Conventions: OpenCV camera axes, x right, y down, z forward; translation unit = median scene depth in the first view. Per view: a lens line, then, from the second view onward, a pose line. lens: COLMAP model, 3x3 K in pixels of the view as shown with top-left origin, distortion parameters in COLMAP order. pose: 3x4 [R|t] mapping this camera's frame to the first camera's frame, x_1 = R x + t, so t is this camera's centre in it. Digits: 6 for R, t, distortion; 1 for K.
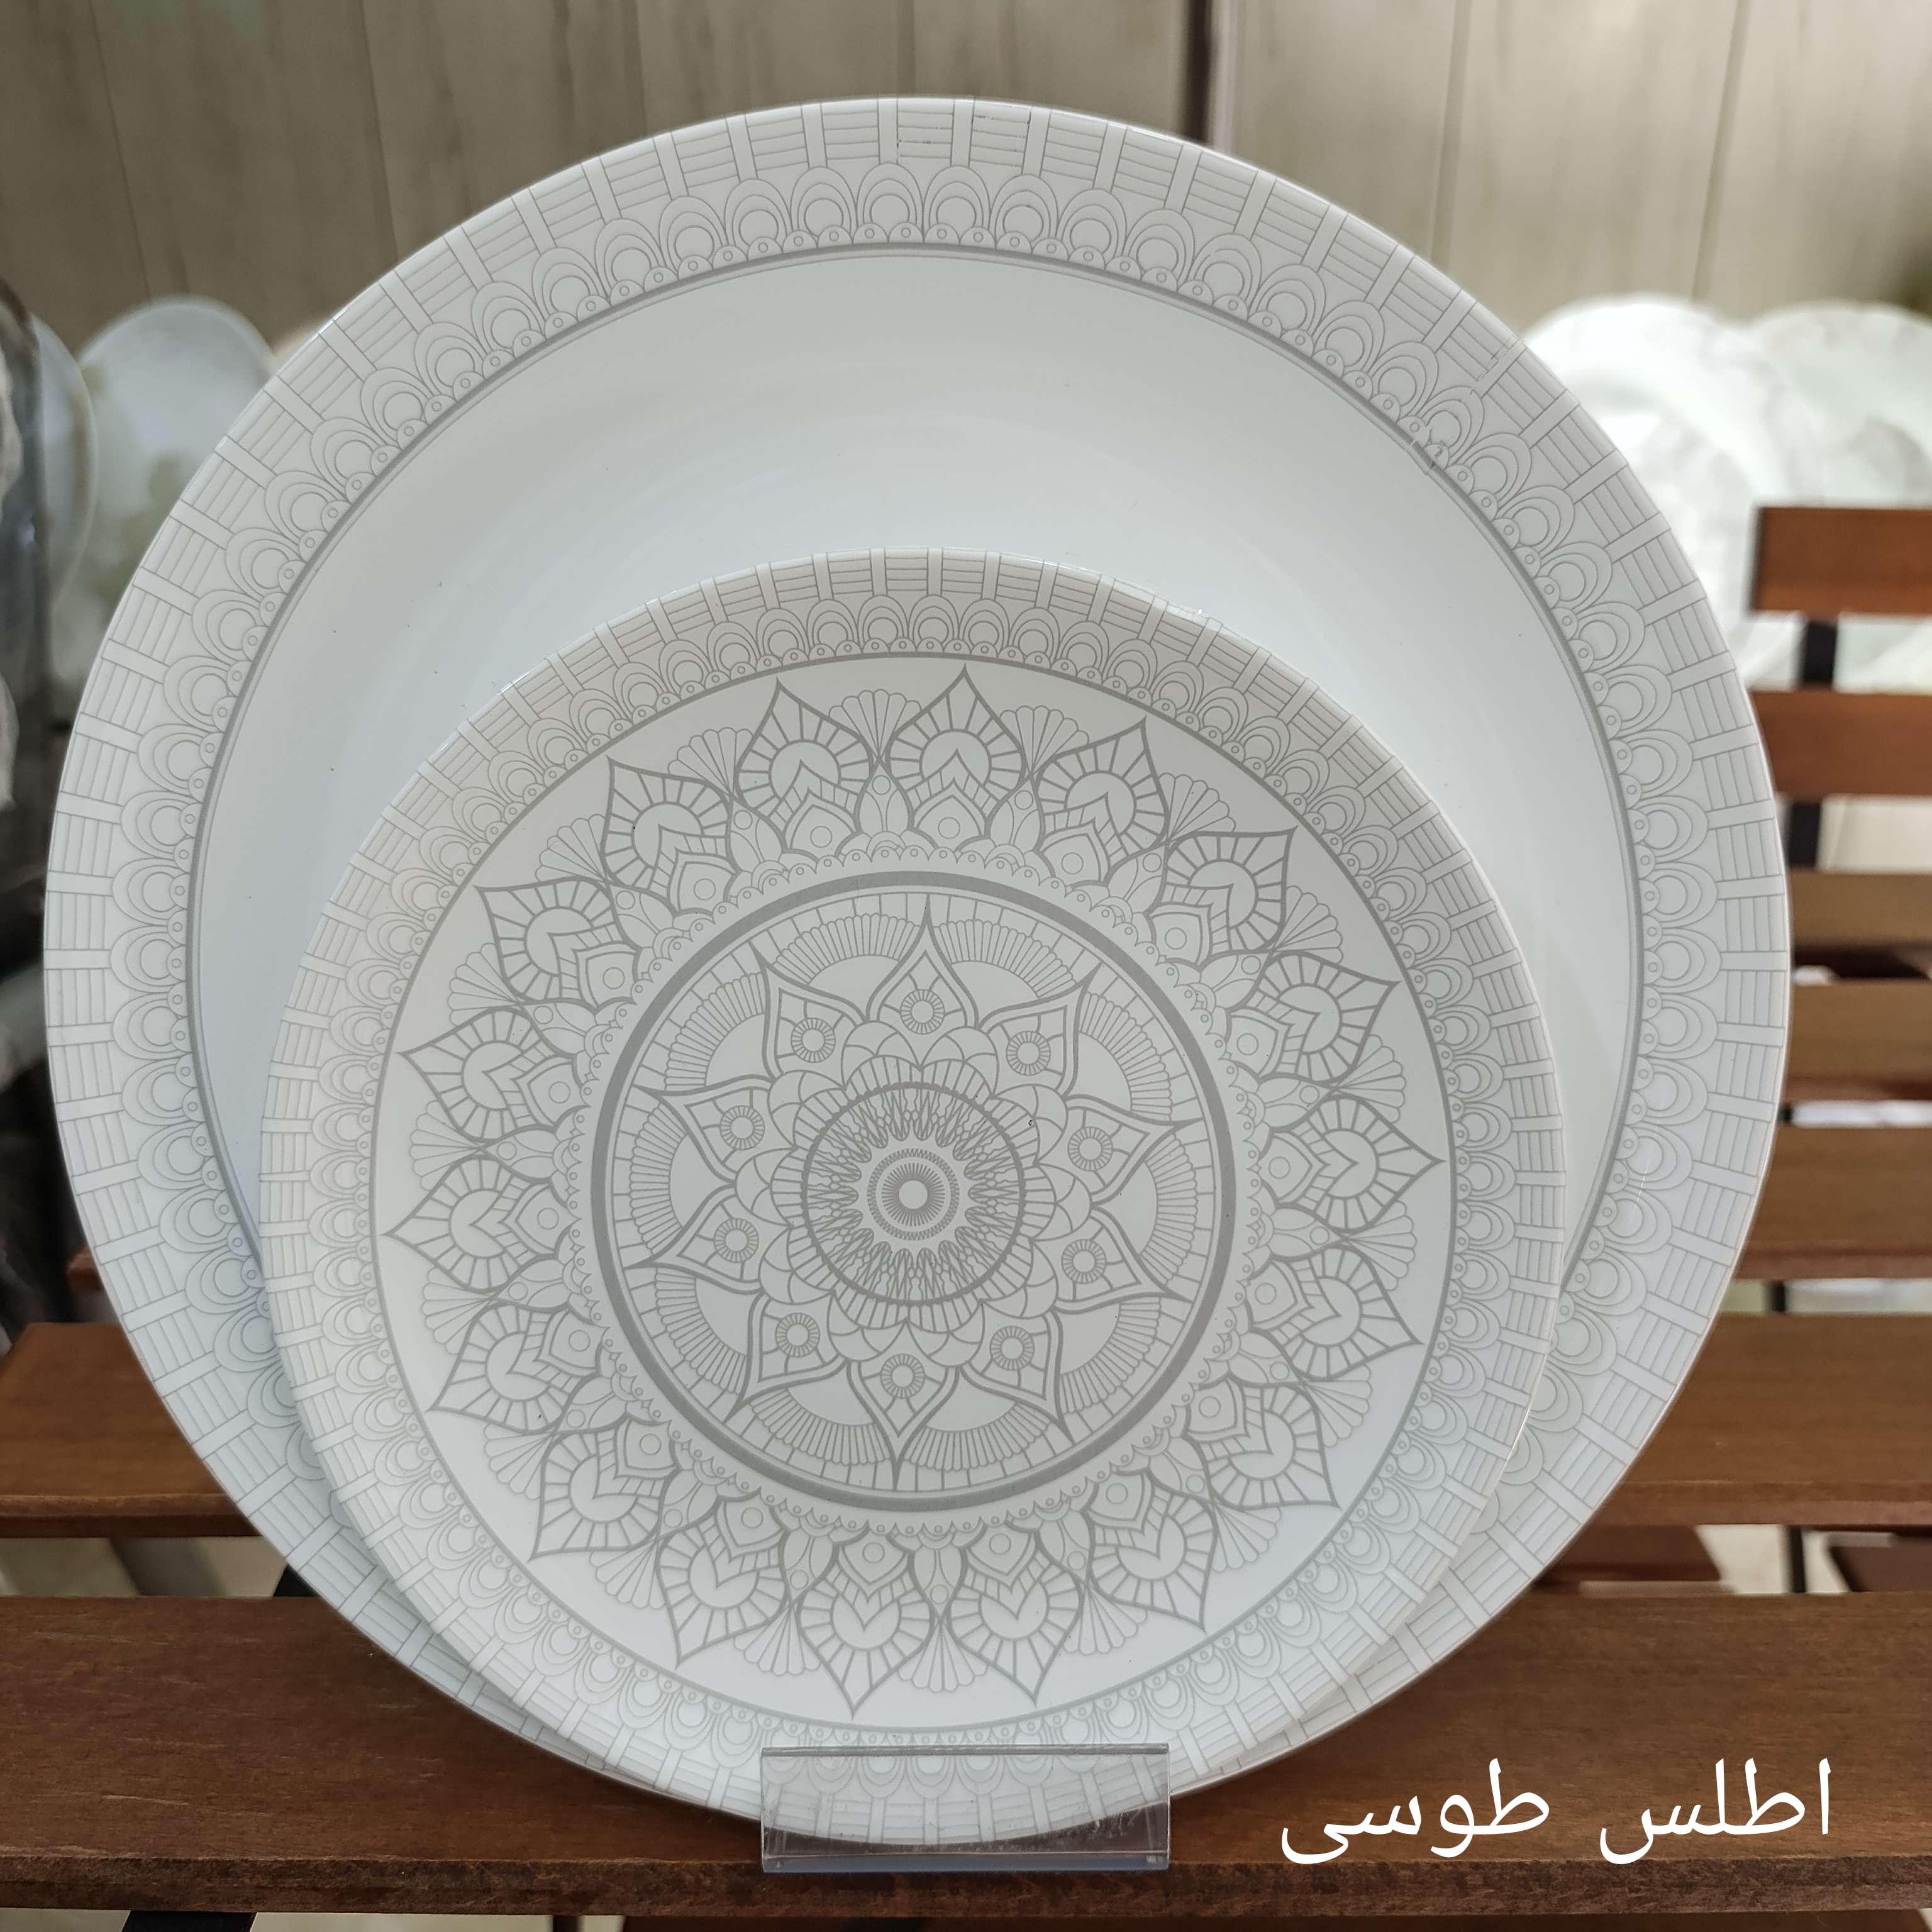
lens RADIAL K [[1811.9, 0, 972.7], [0, 1811.9, 982.3], [0, 0, 1]] dist [-0.024418, 0.000000]
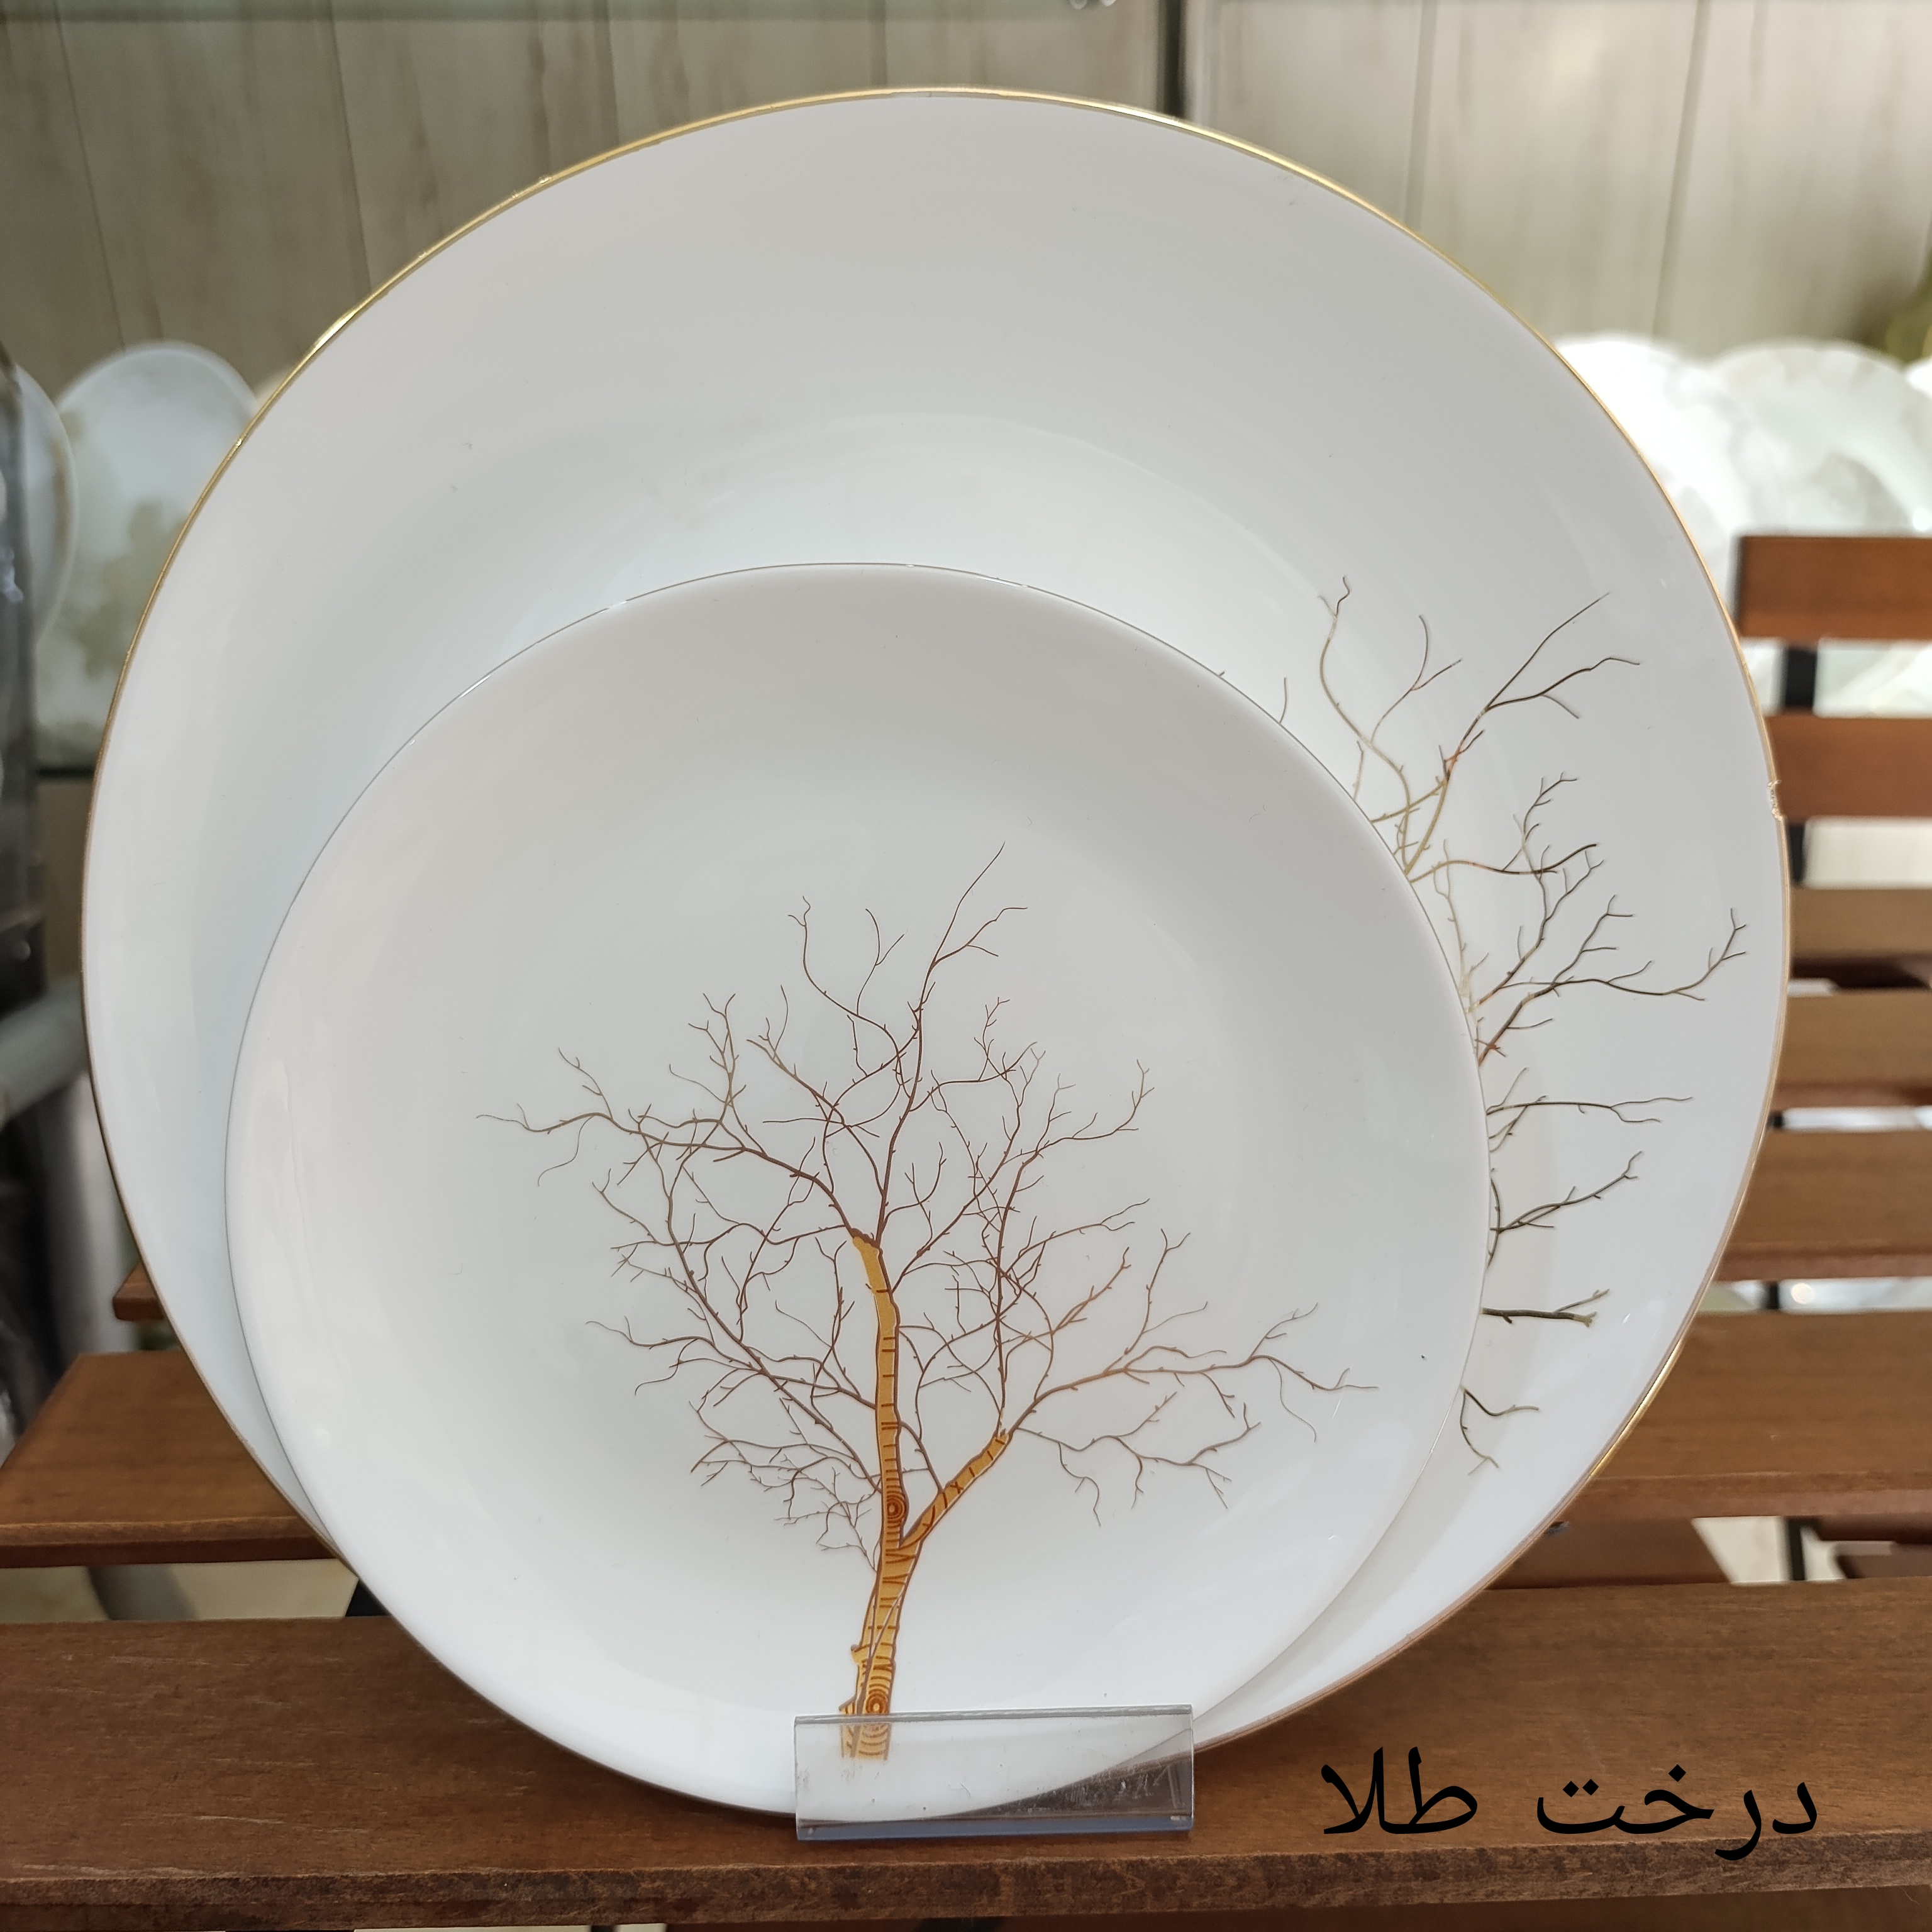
lens RADIAL K [[1811.9, 0, 971.8], [0, 1811.9, 983.3], [0, 0, 1]] dist [-0.024418, 0.000000]
pose [[0.999601, -0.013011, 0.025056, -0.069226], [0.013607, 0.999626, -0.023736, 0.020647], [-0.024738, 0.024067, 0.999404, -0.013302]]
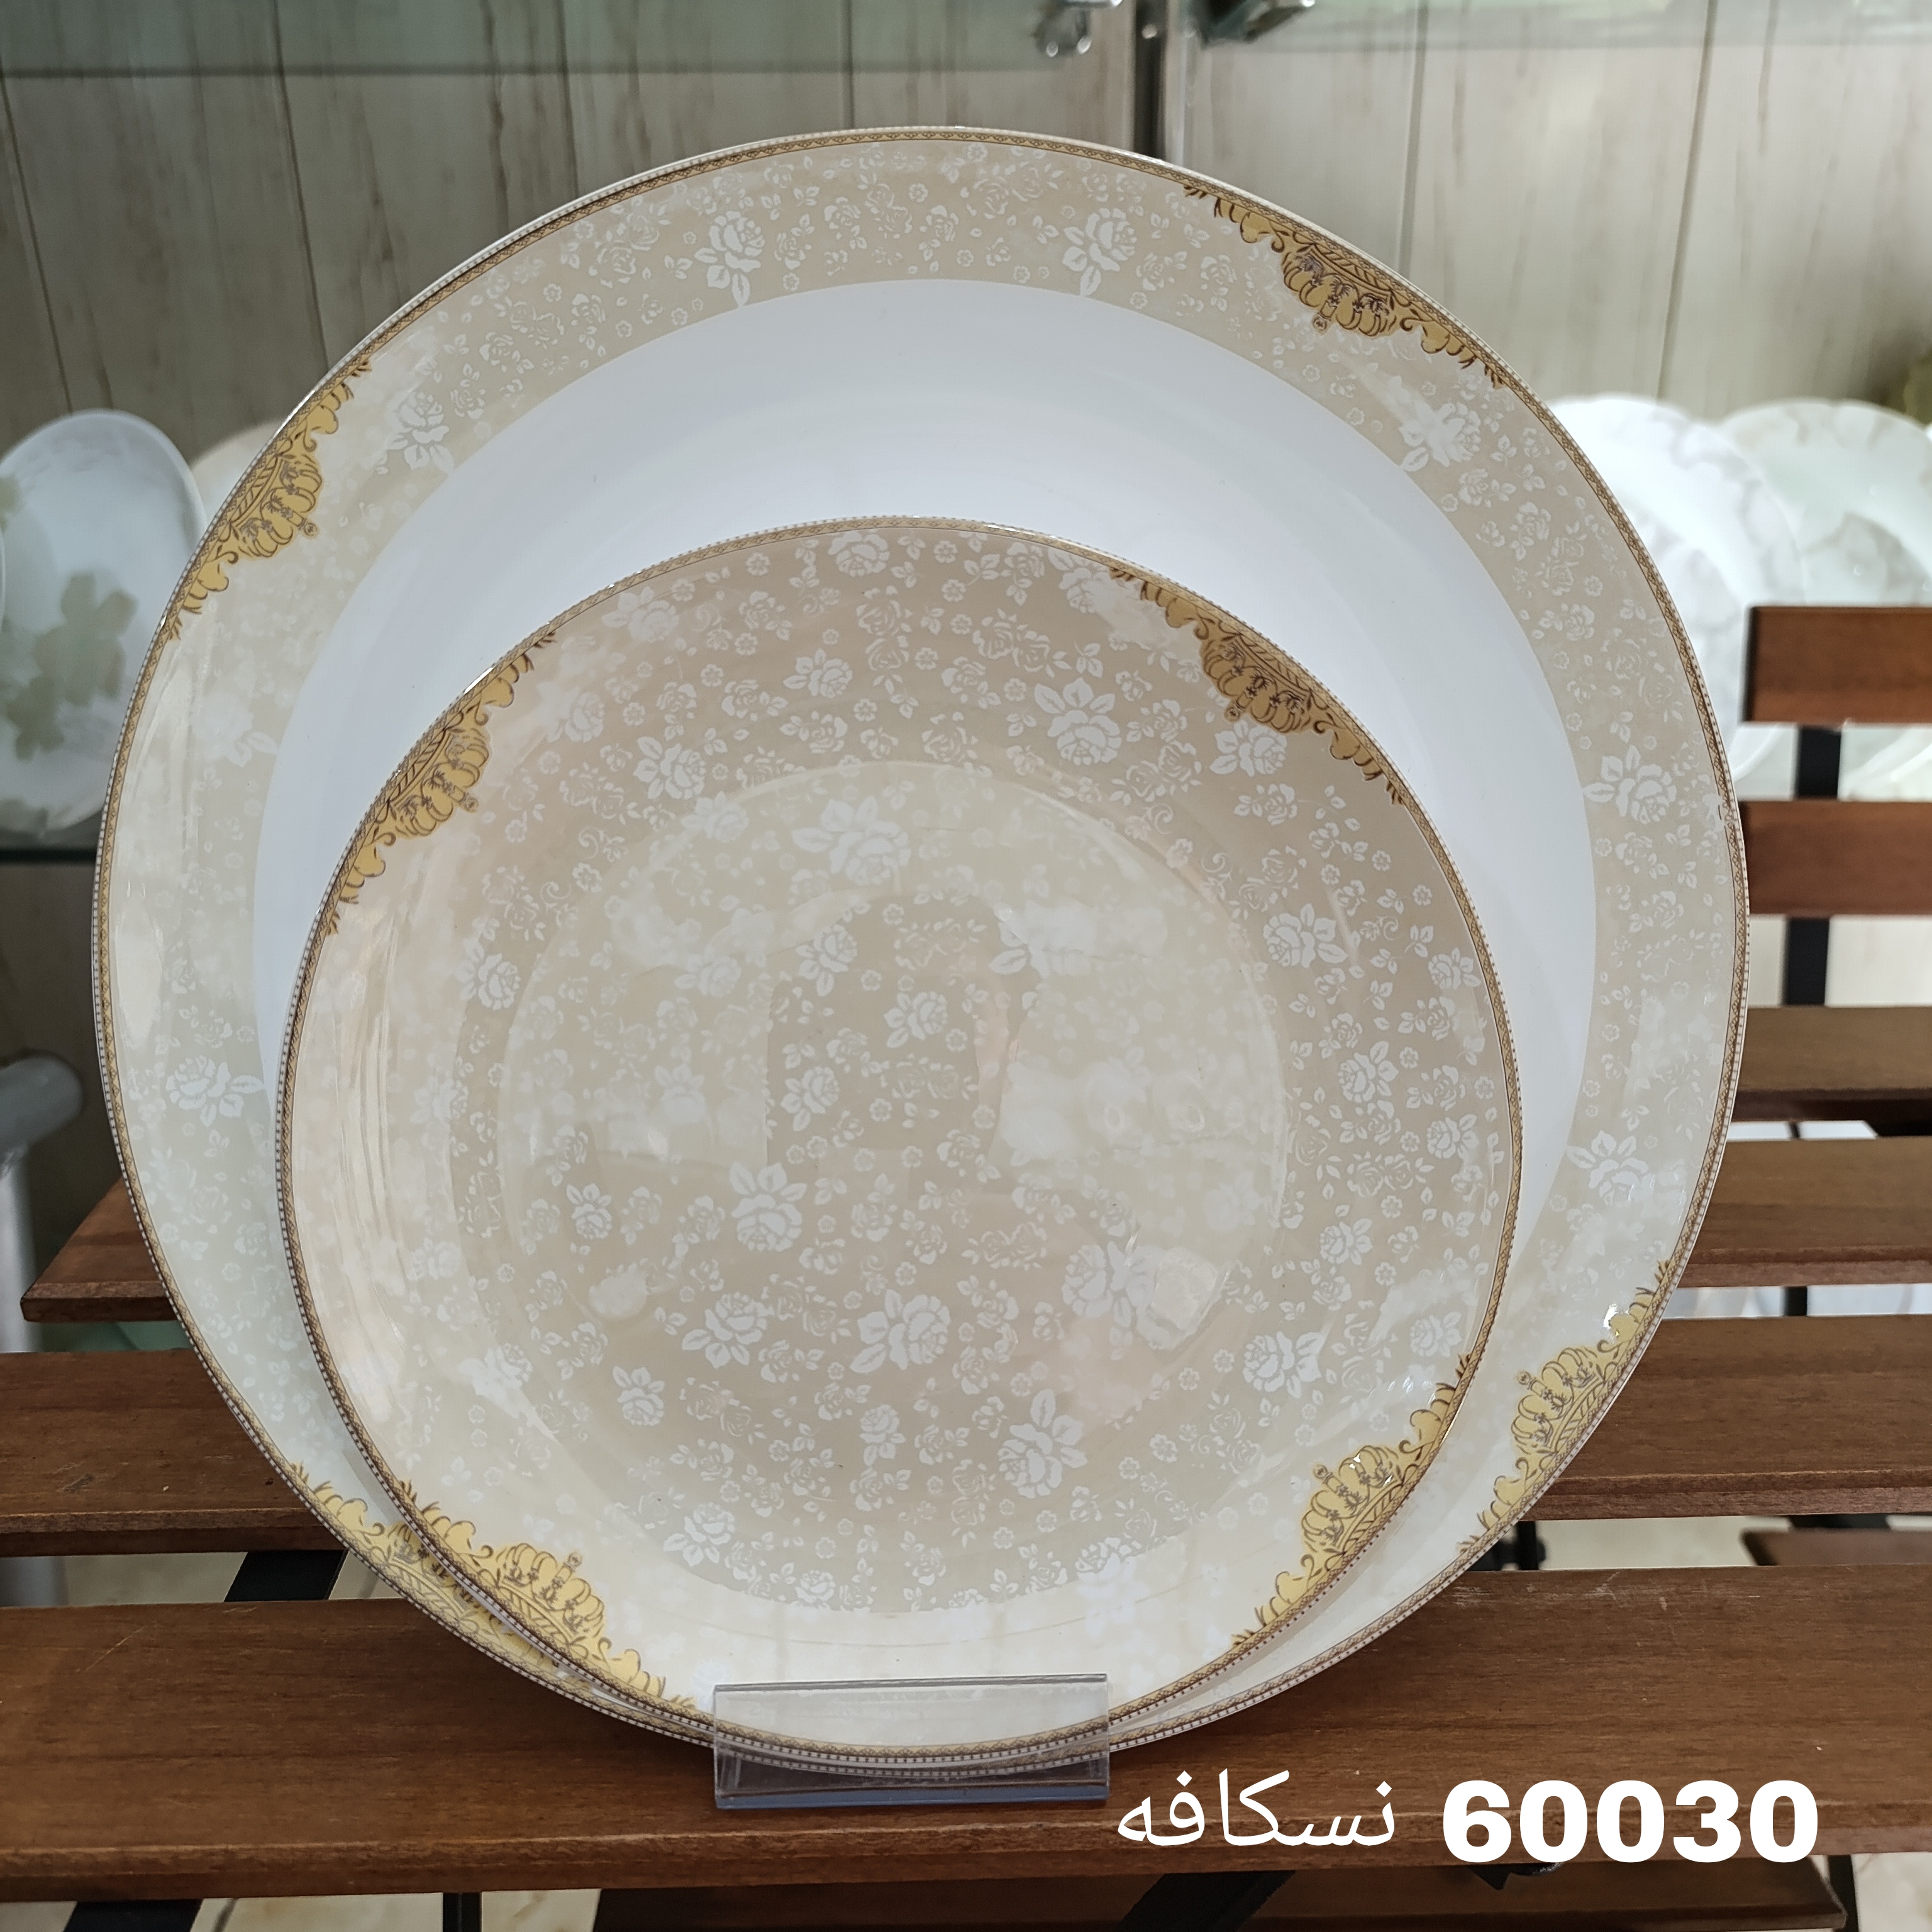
lens RADIAL K [[1811.9, 0, 964.7], [0, 1811.9, 973.6], [0, 0, 1]] dist [-0.024418, 0.000000]
pose [[0.999800, -0.013383, 0.014858, 0.019893], [0.014225, 0.998210, -0.058082, -0.061947], [-0.014055, 0.058282, 0.998201, 0.192518]]
